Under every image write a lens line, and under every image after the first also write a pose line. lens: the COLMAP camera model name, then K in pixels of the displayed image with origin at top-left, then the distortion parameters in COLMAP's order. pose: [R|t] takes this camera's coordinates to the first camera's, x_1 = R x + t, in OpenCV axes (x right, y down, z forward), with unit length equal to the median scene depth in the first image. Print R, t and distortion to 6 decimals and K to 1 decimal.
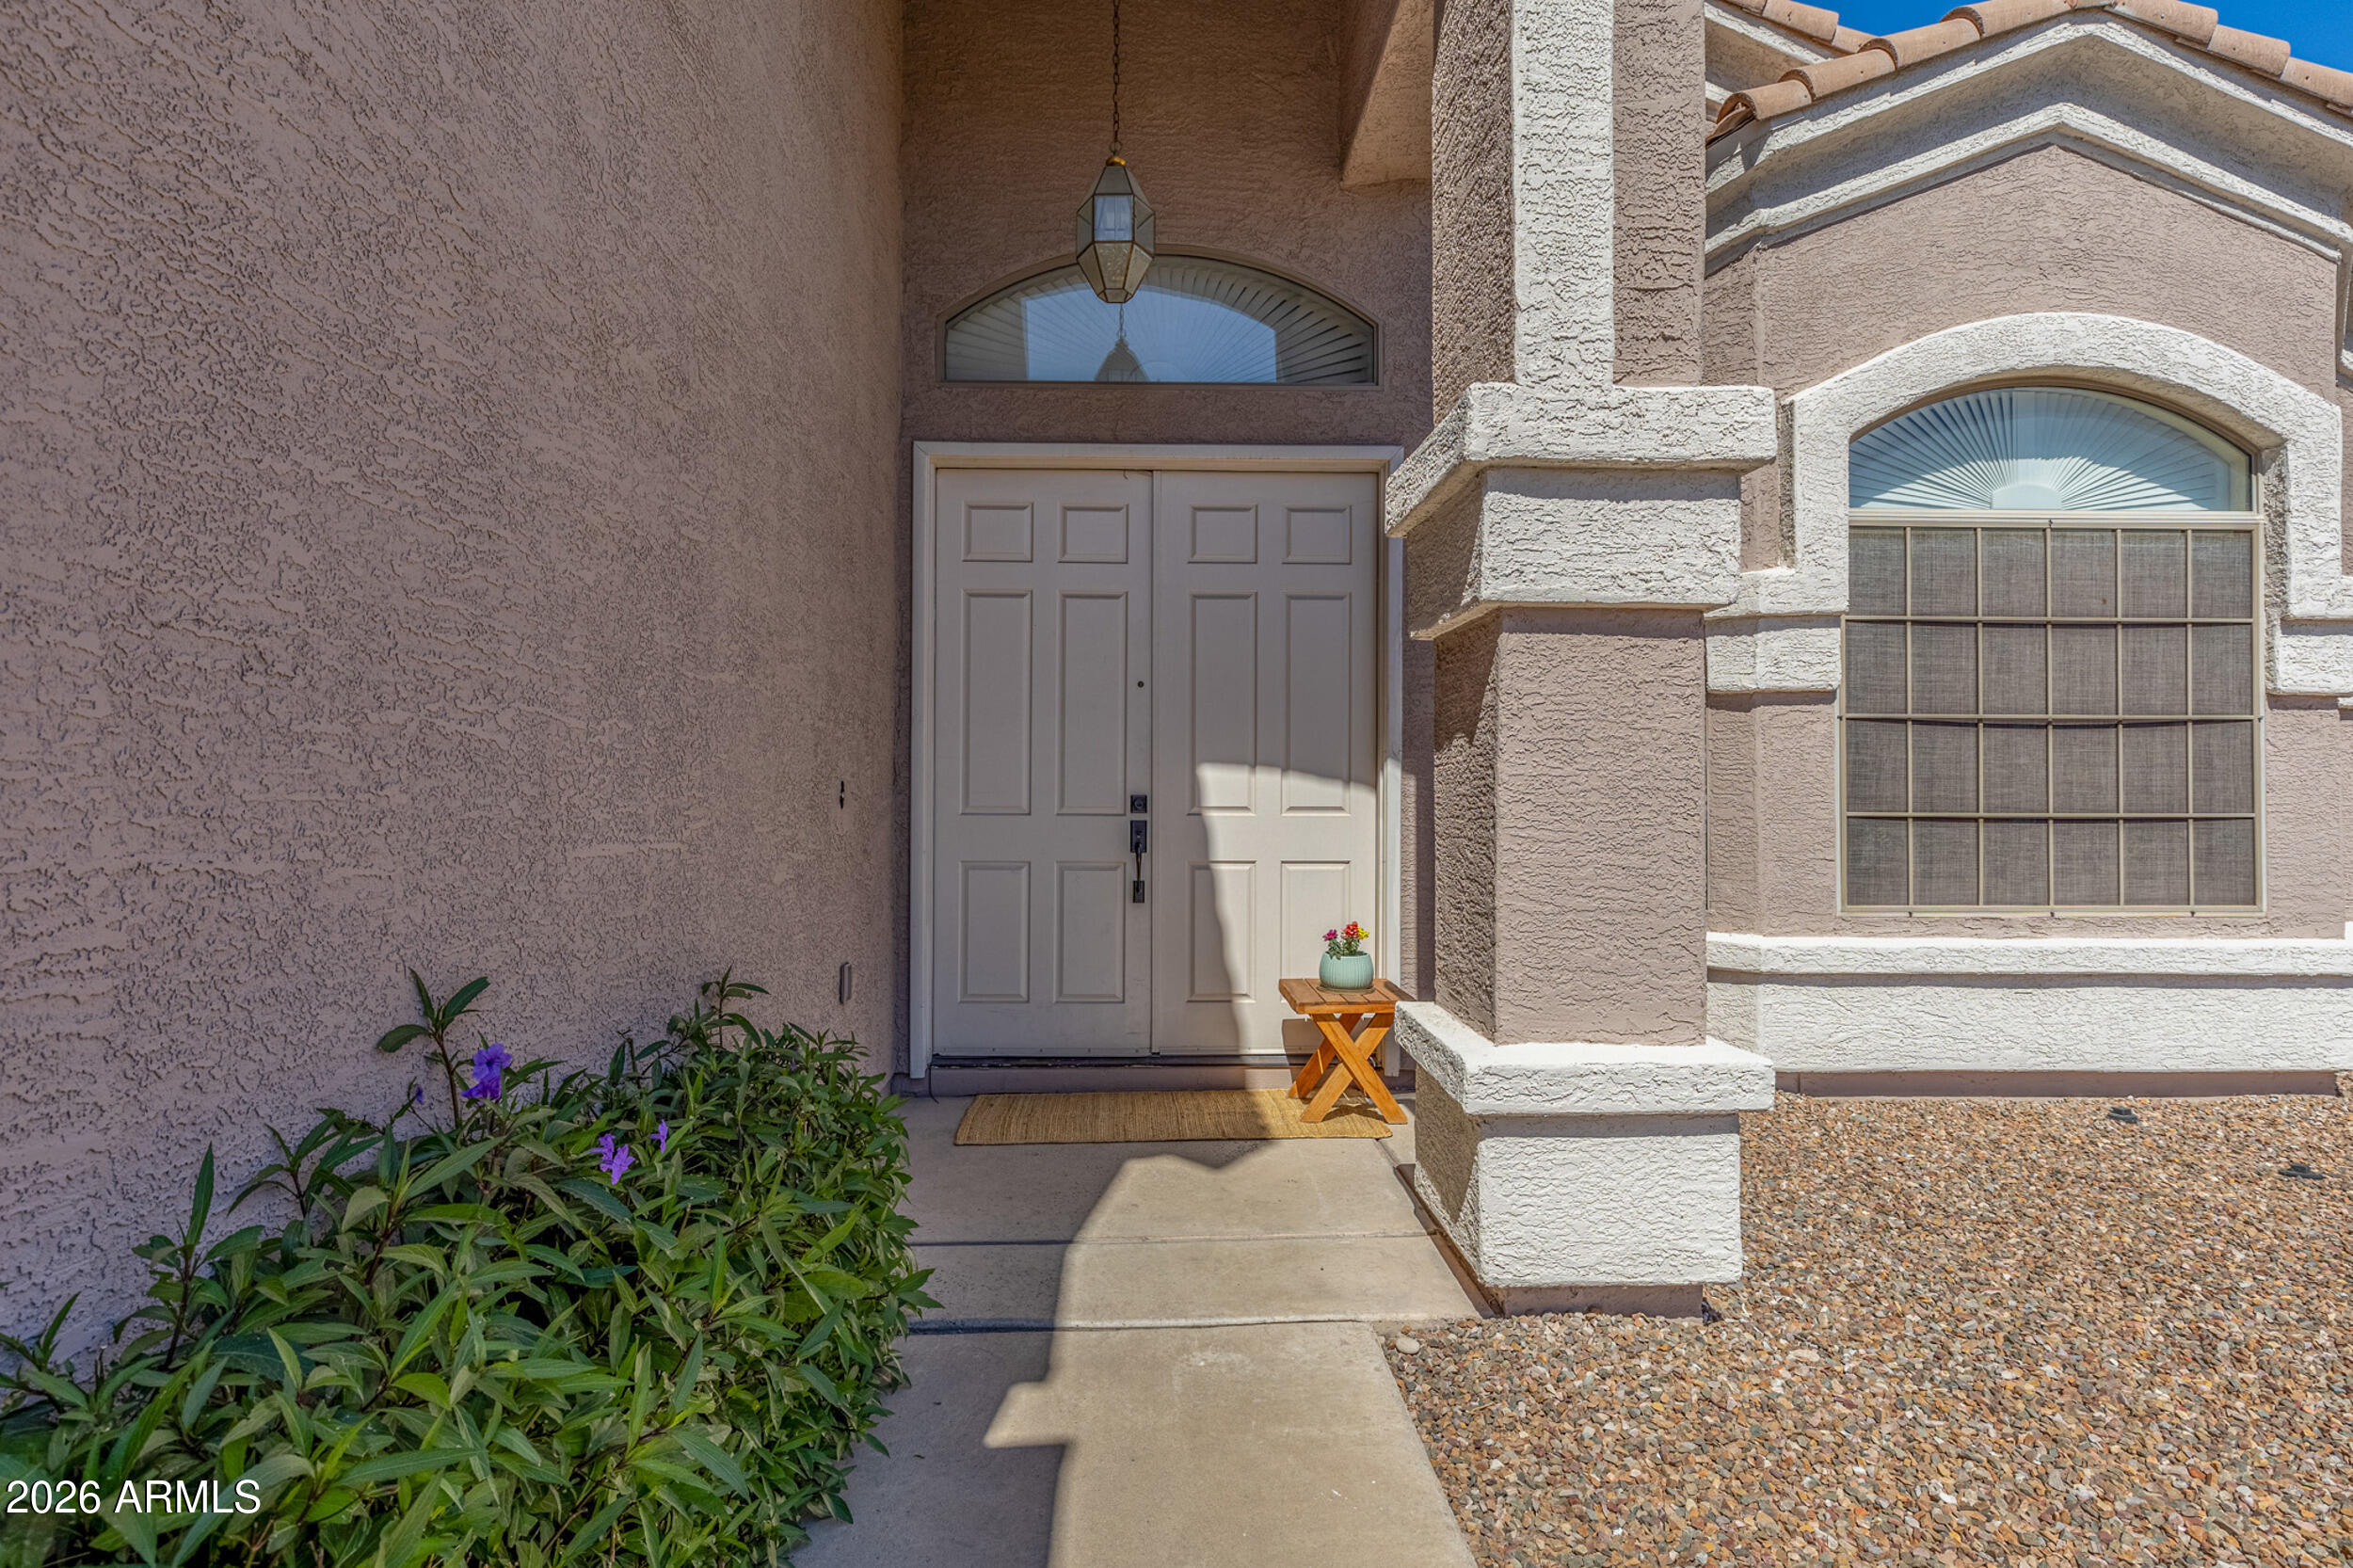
lens RADIAL K [[1064.3, 0, 1173.0], [0, 1064.3, 782.7], [0, 0, 1]] dist [0.003273, 0.000056]
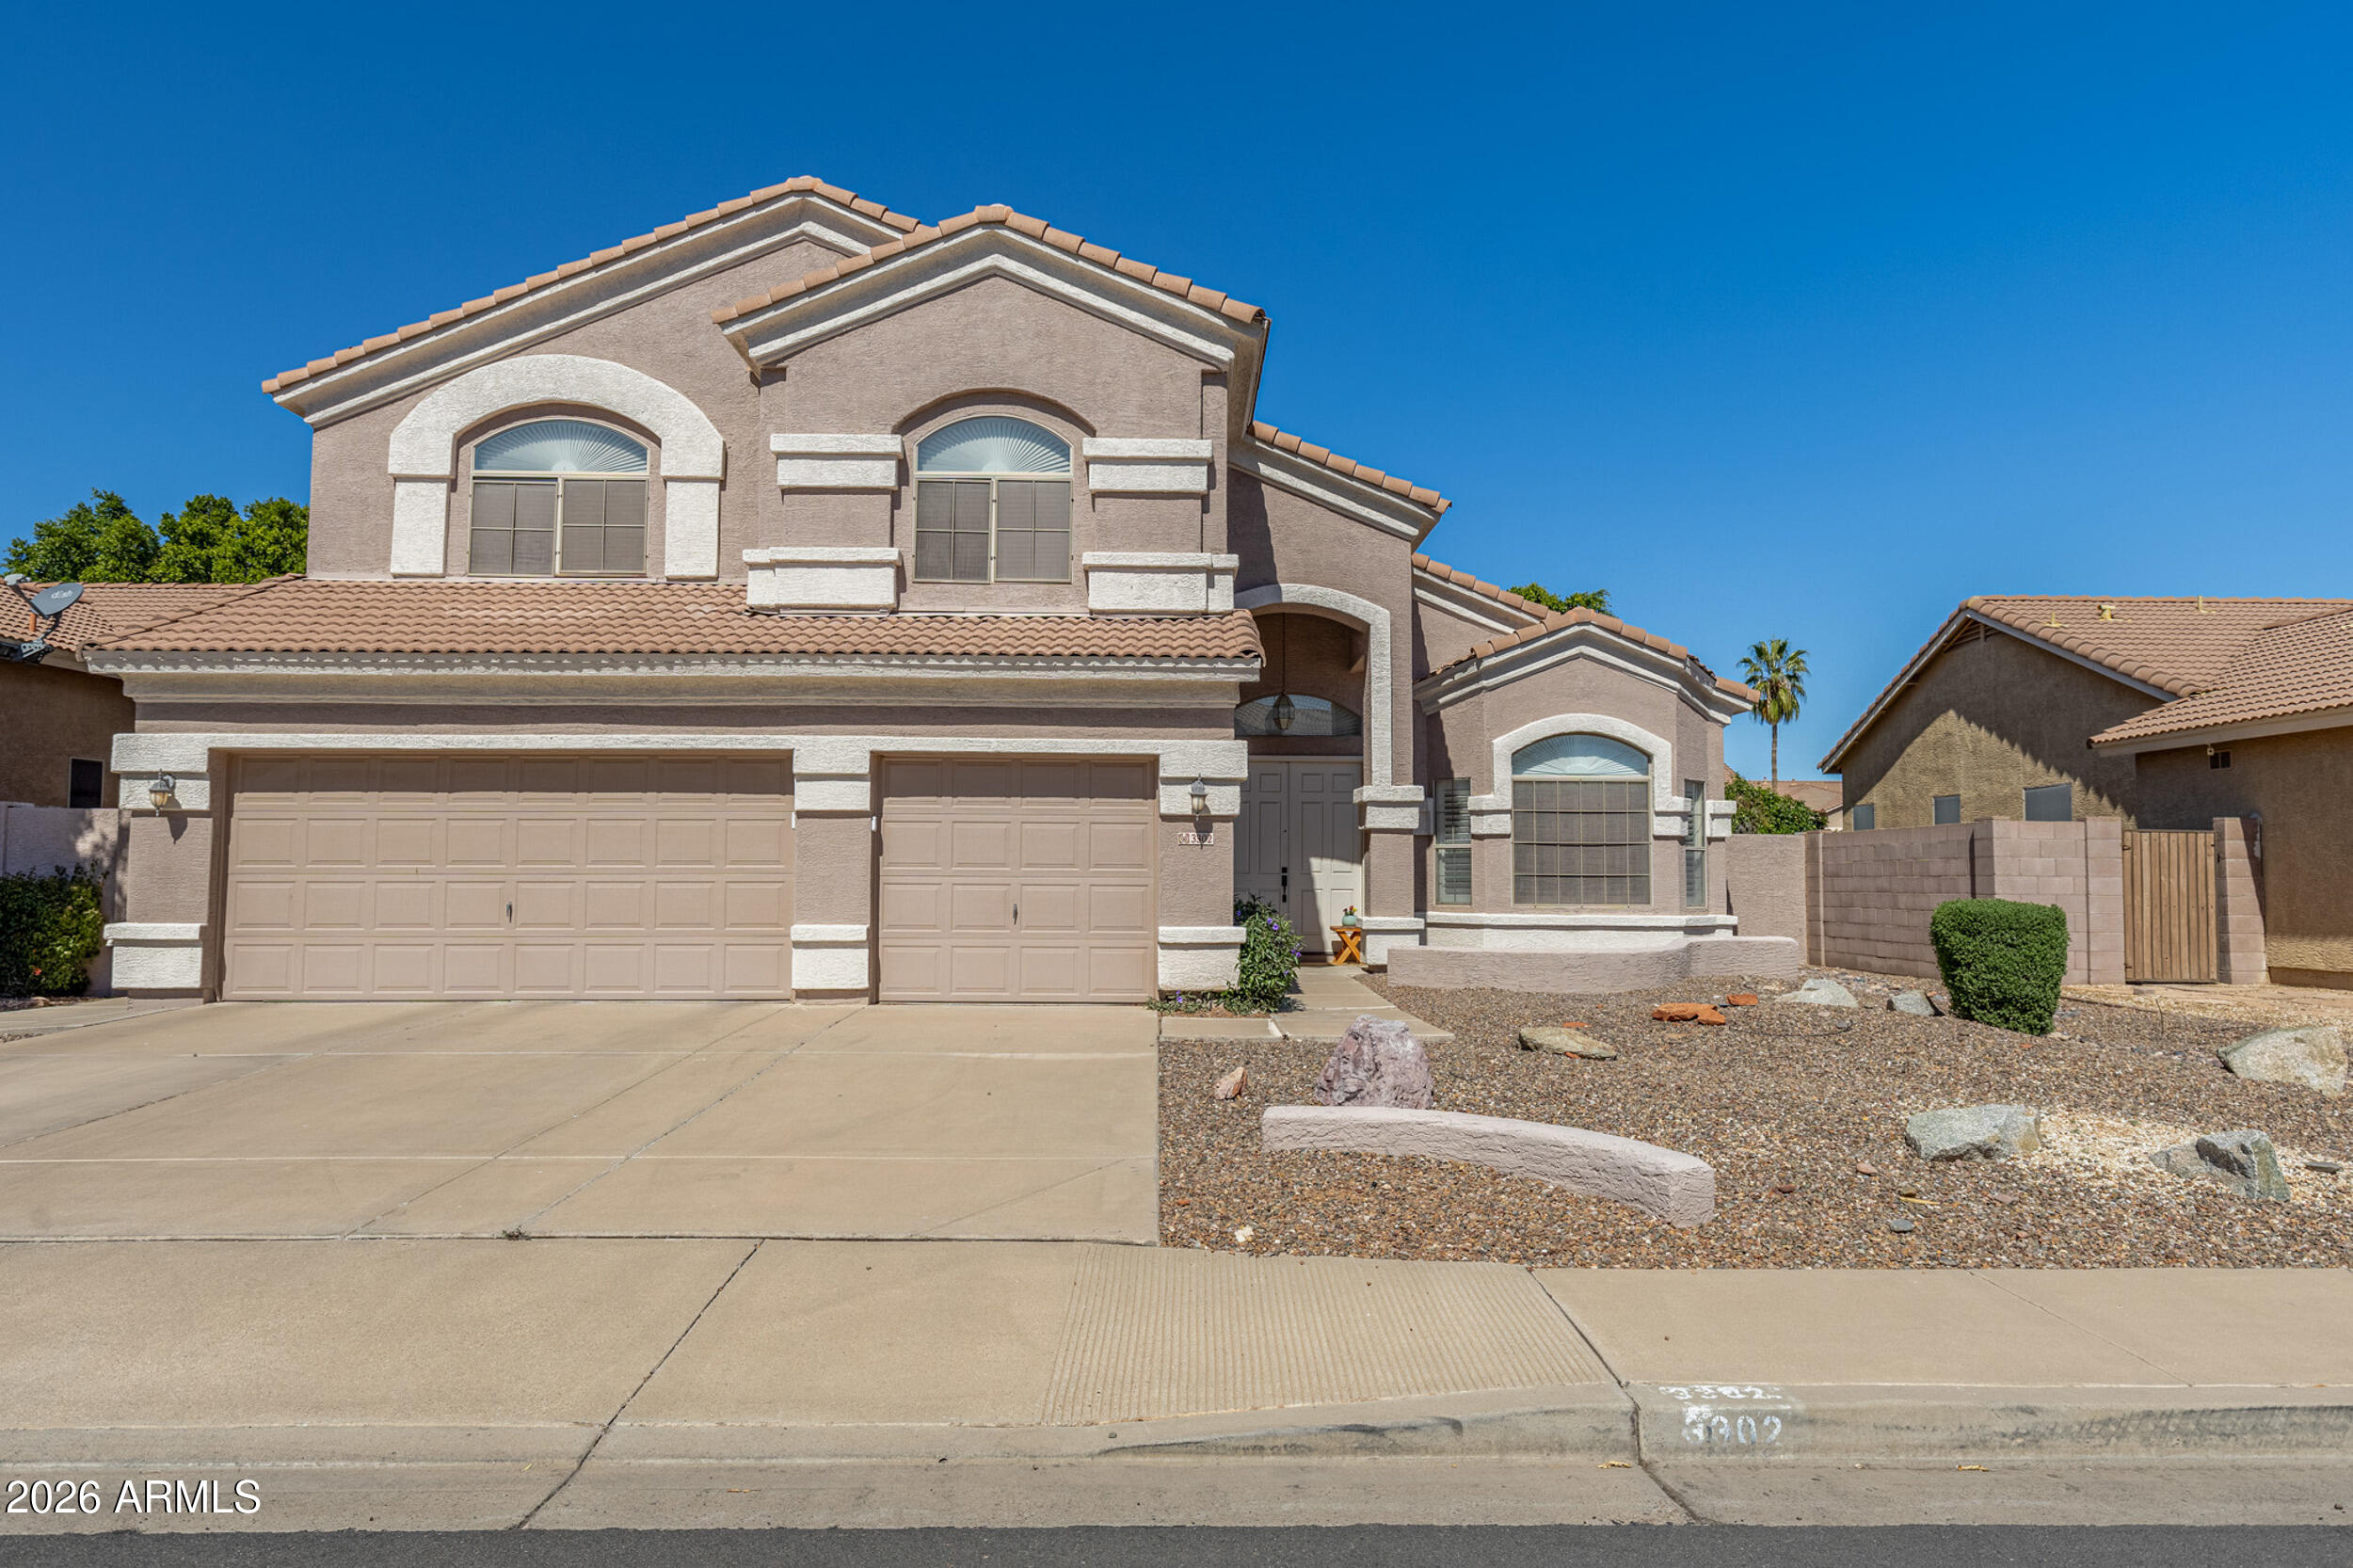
lens RADIAL K [[1561.5, 0, 1179.1], [0, 1561.5, 782.4], [0, 0, 1]] dist [-0.000505, 0.000020]
pose [[0.999749, 0.002554, -0.022274, -0.239793], [-0.003672, 0.998728, -0.050289, -0.004675], [0.022118, 0.050358, 0.998486, -3.570936]]
